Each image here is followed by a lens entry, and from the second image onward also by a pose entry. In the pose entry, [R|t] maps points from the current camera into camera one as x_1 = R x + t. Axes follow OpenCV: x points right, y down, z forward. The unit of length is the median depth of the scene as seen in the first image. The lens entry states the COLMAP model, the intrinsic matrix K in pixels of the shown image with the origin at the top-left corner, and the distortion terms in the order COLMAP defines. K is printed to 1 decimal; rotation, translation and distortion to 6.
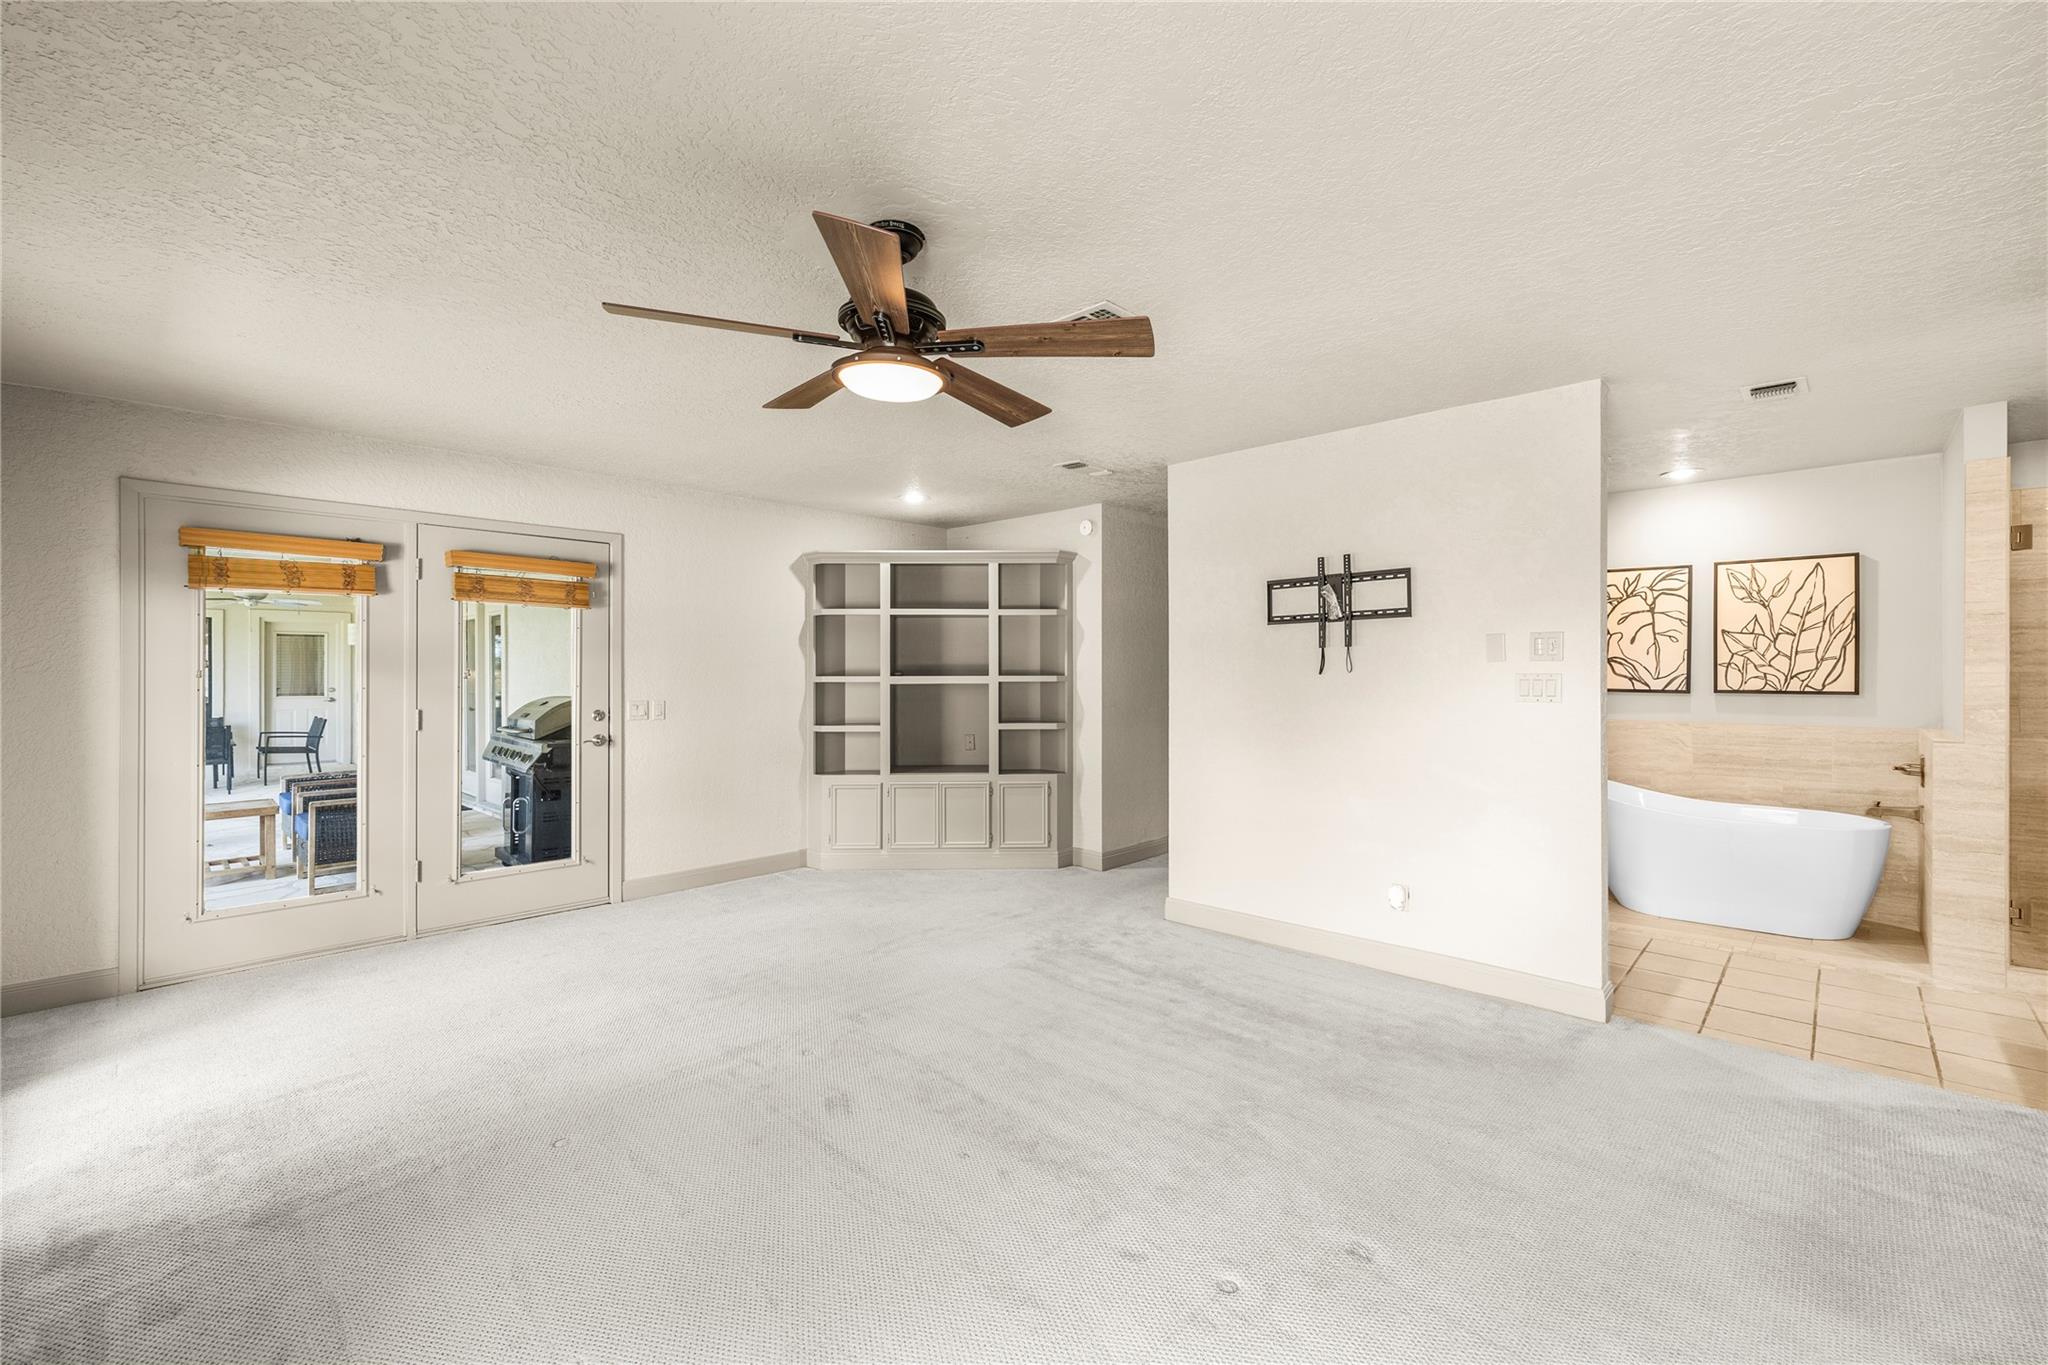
lens RADIAL K [[862.5, 0, 1025.6], [0, 862.5, 677.4], [0, 0, 1]] dist [0.000212, 0.000423]
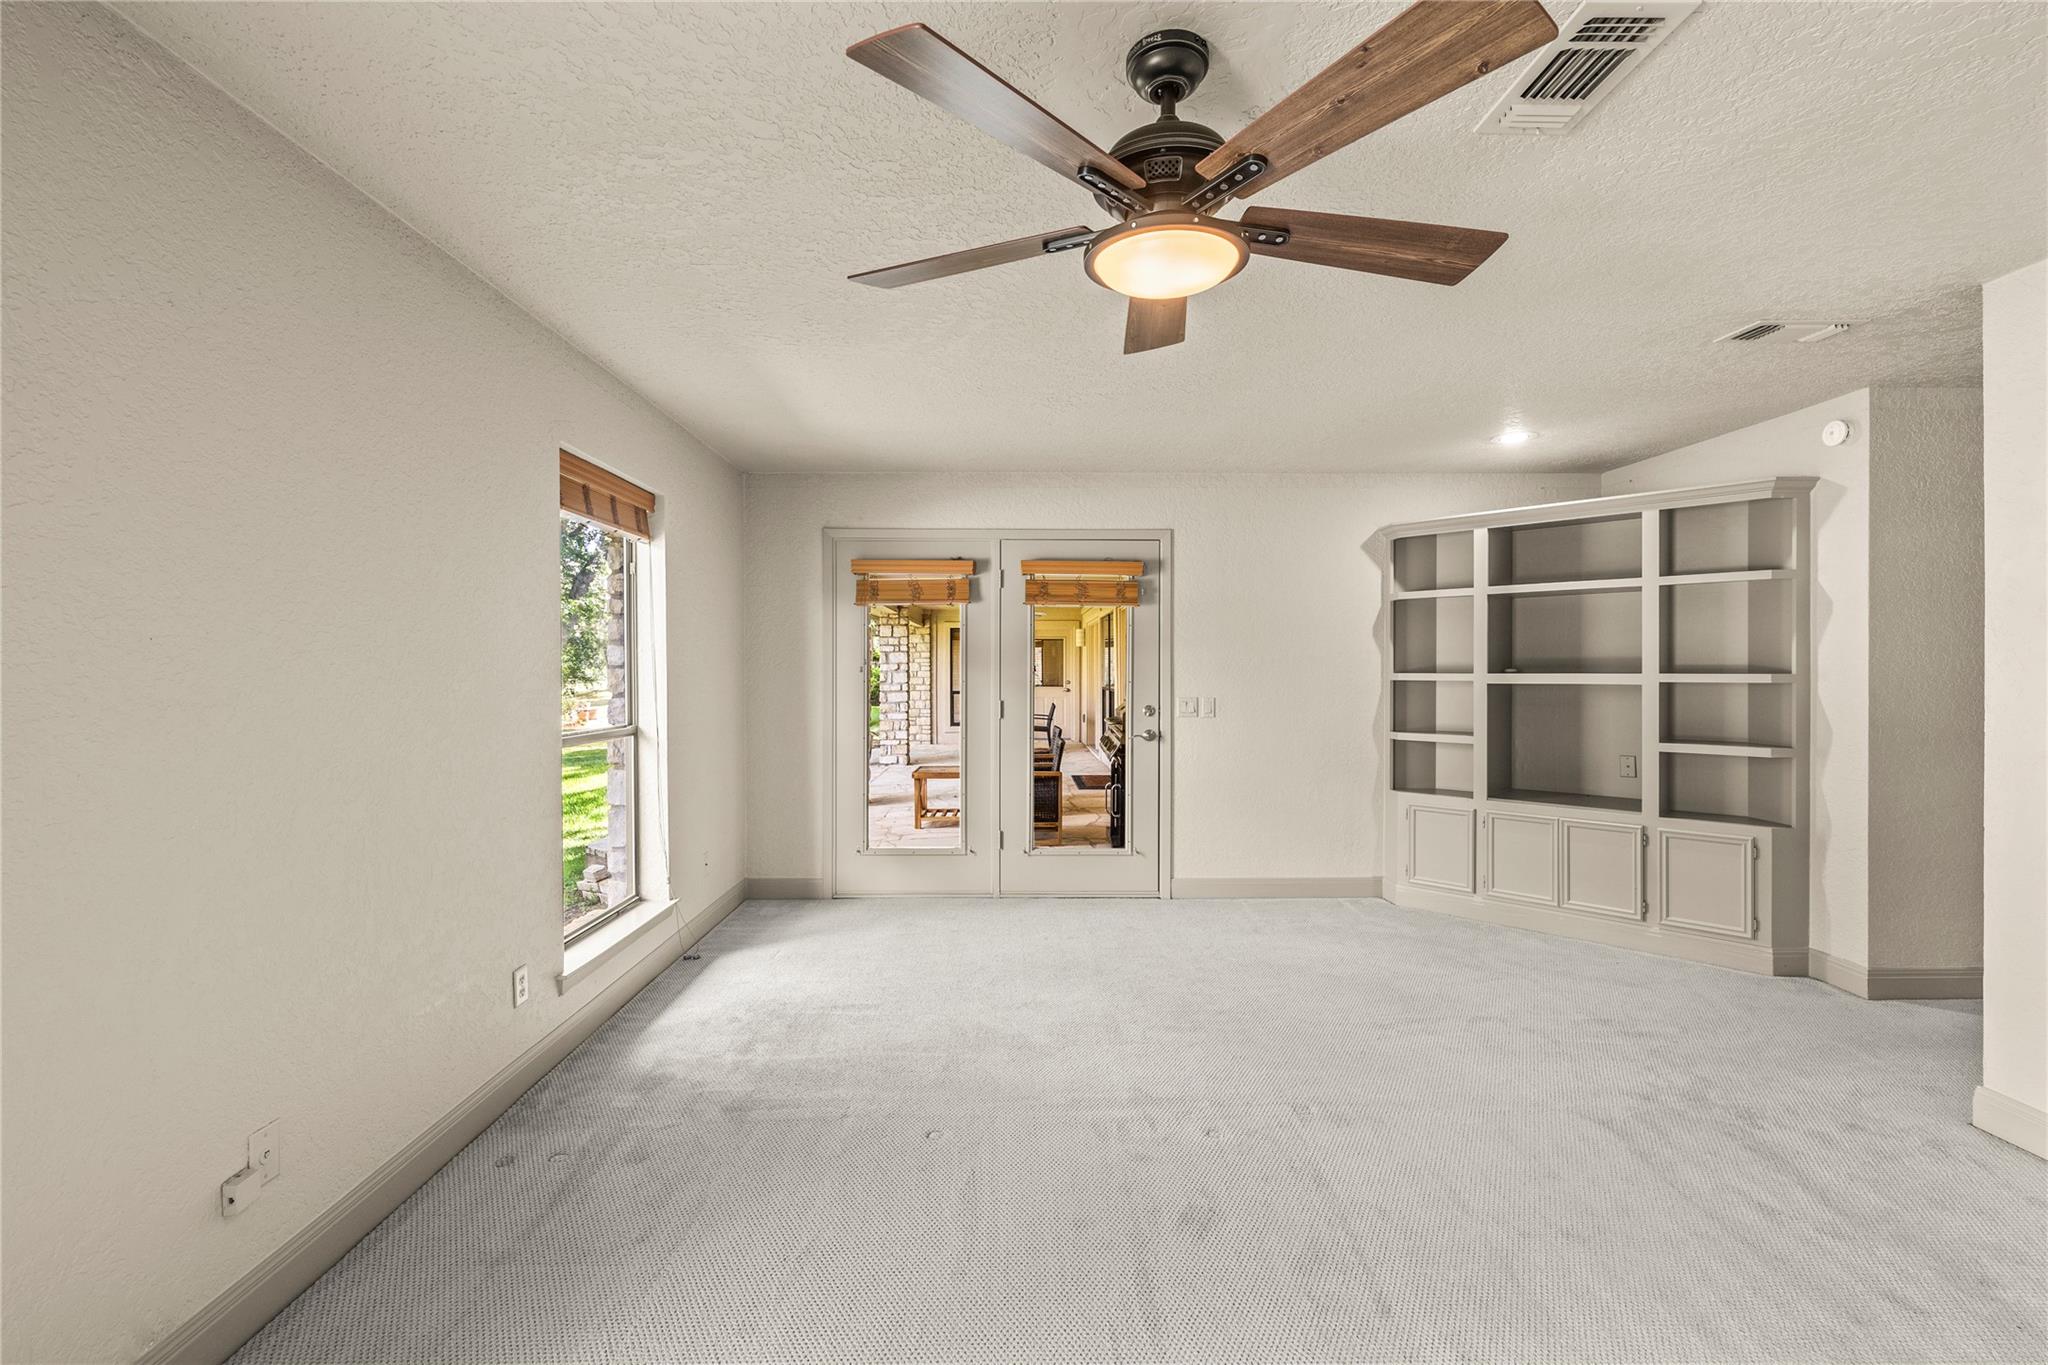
lens RADIAL K [[862.5, 0, 1023.2], [0, 862.5, 673.1], [0, 0, 1]] dist [0.000212, 0.000423]
pose [[0.697366, 0.003918, -0.716704, 0.127626], [-0.004748, 0.999988, 0.000847, -0.000368], [0.716699, 0.002812, 0.697377, 0.186859]]
